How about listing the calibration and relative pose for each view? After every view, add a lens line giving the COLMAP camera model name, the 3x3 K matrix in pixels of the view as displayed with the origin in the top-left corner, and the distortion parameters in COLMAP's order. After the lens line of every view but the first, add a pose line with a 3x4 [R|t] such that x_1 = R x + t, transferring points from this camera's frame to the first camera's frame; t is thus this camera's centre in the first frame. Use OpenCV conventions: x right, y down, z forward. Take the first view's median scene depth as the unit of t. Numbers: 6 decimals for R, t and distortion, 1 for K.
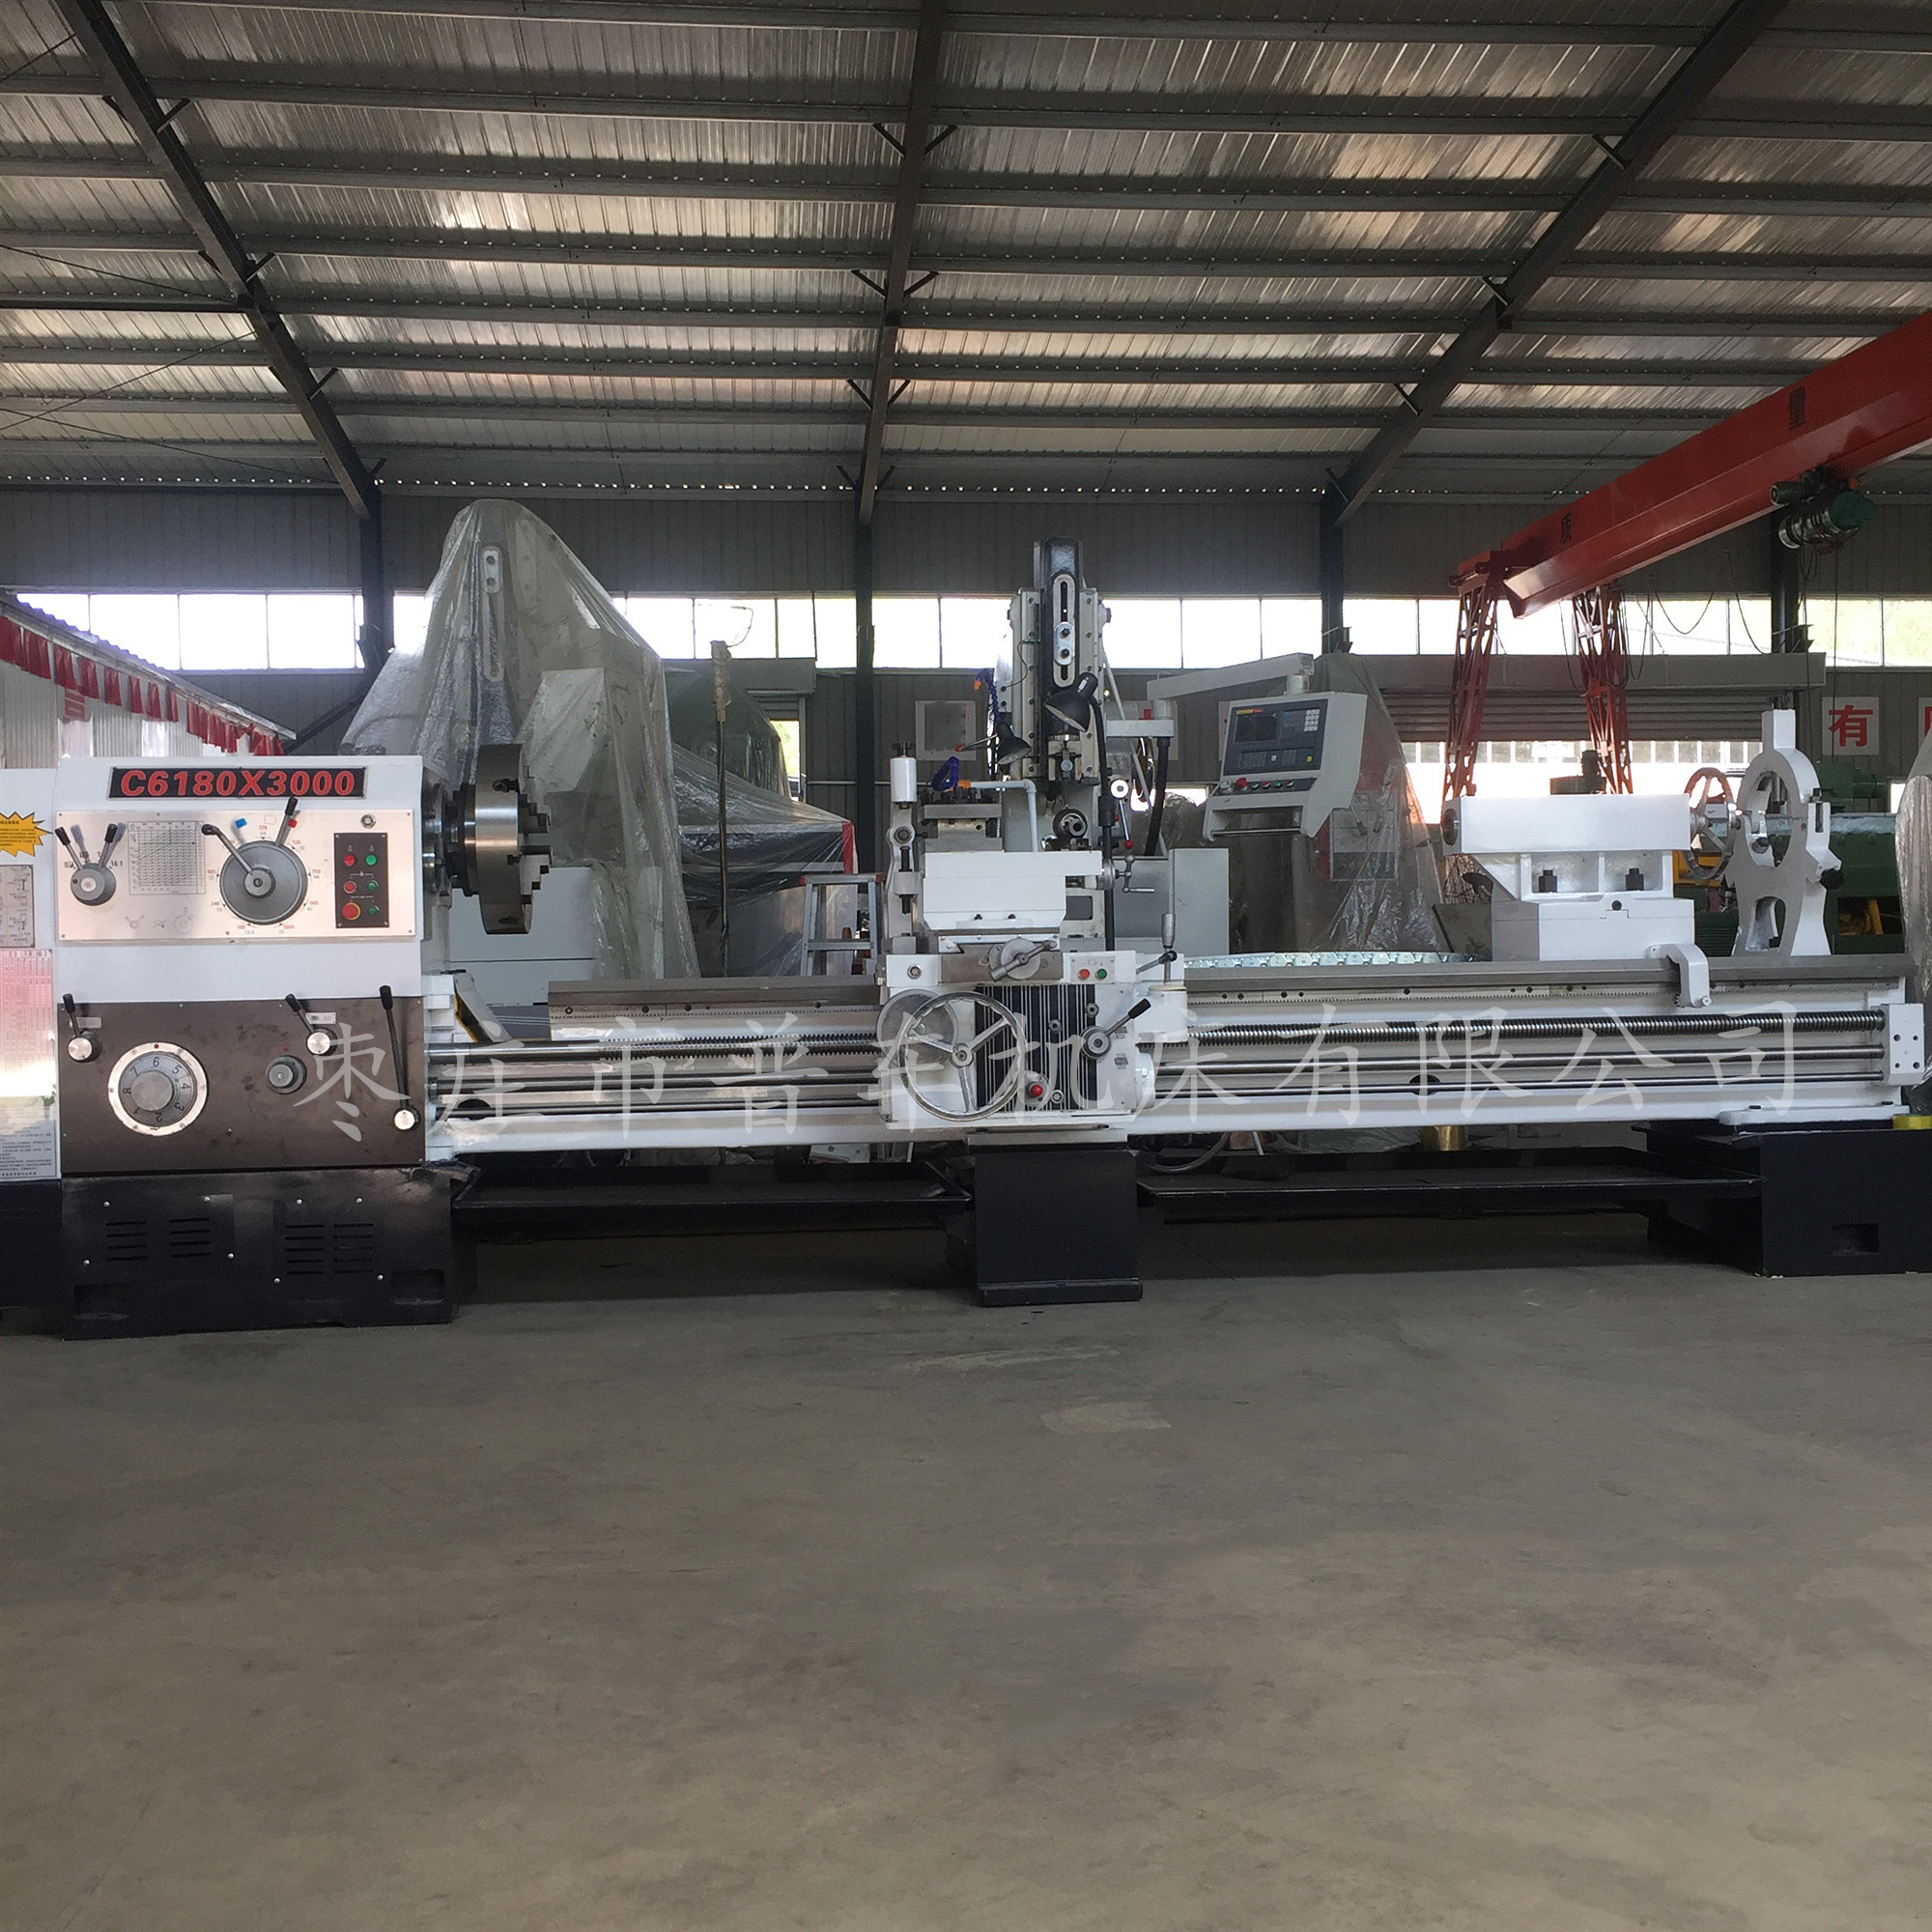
lens RADIAL K [[2255.9, 0, 1038.4], [0, 2255.9, 970.3], [0, 0, 1]] dist [0.126560, -0.234031]
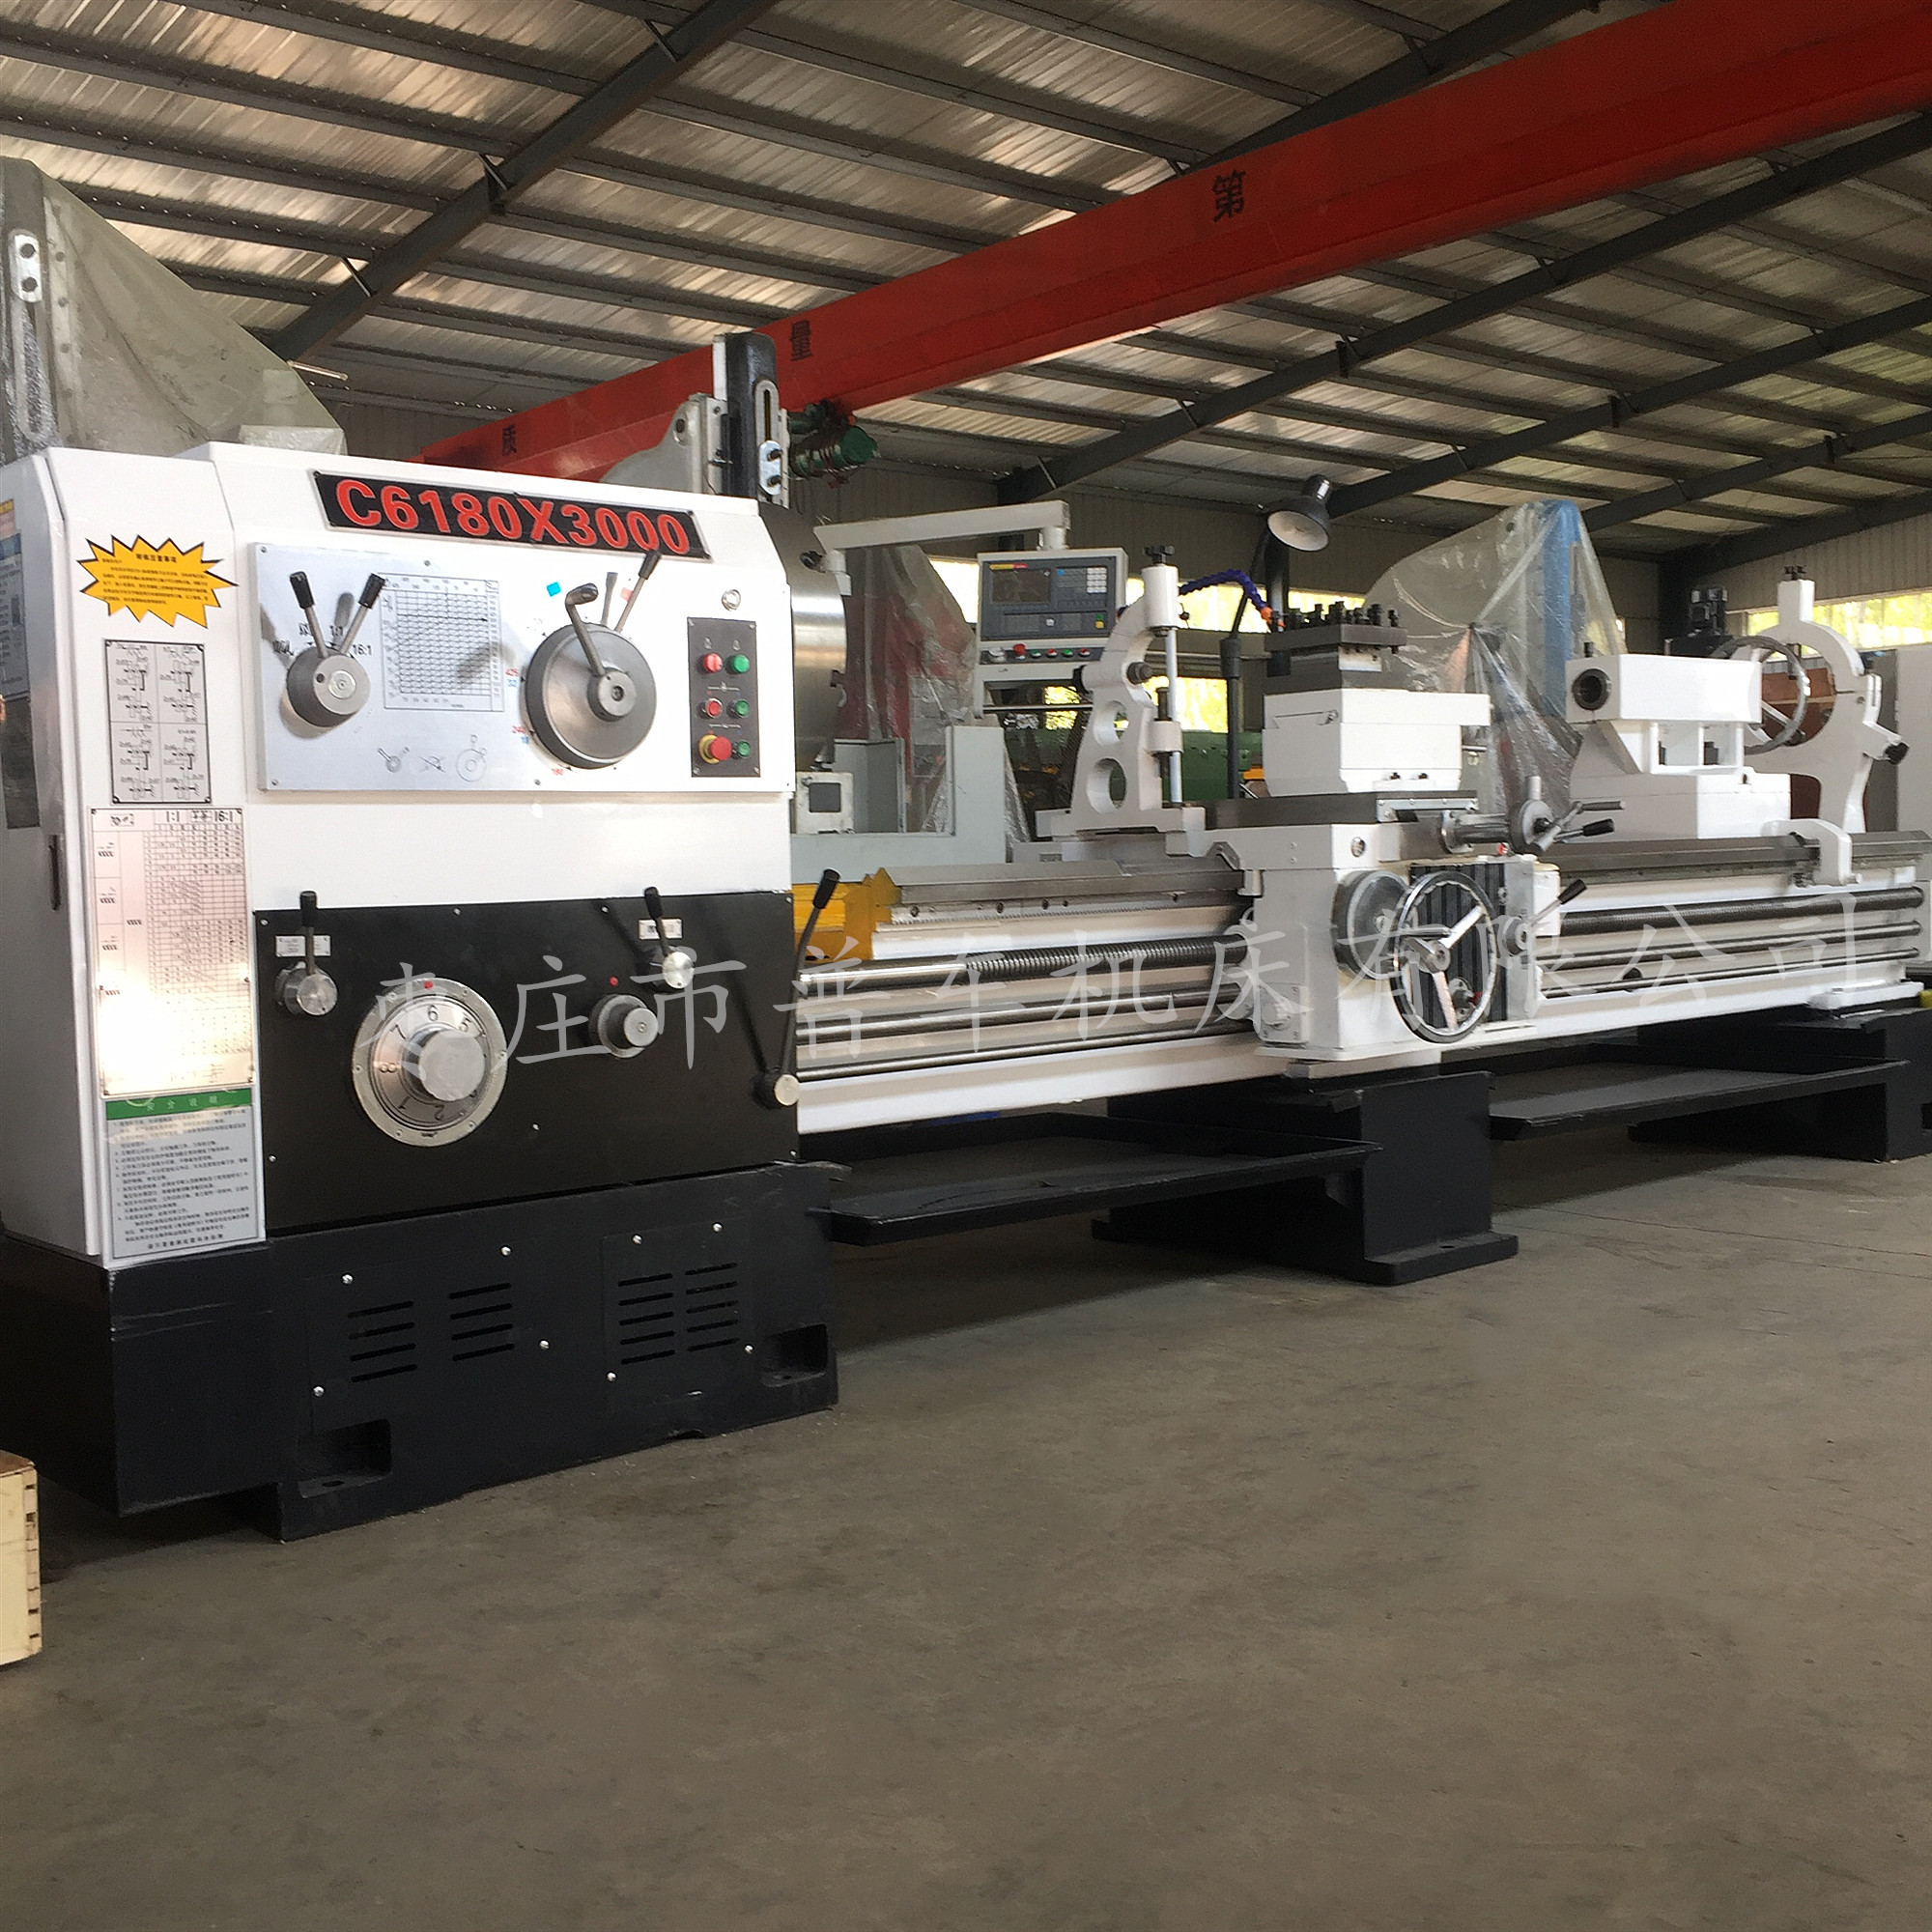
lens RADIAL K [[2255.9, 0, 1038.4], [0, 2255.9, 970.3], [0, 0, 1]] dist [0.126560, -0.234031]
pose [[0.819118, -0.037146, 0.572421, -0.569845], [0.026919, 0.999291, 0.026327, 0.018836], [-0.572993, -0.006156, 0.819537, 0.455809]]
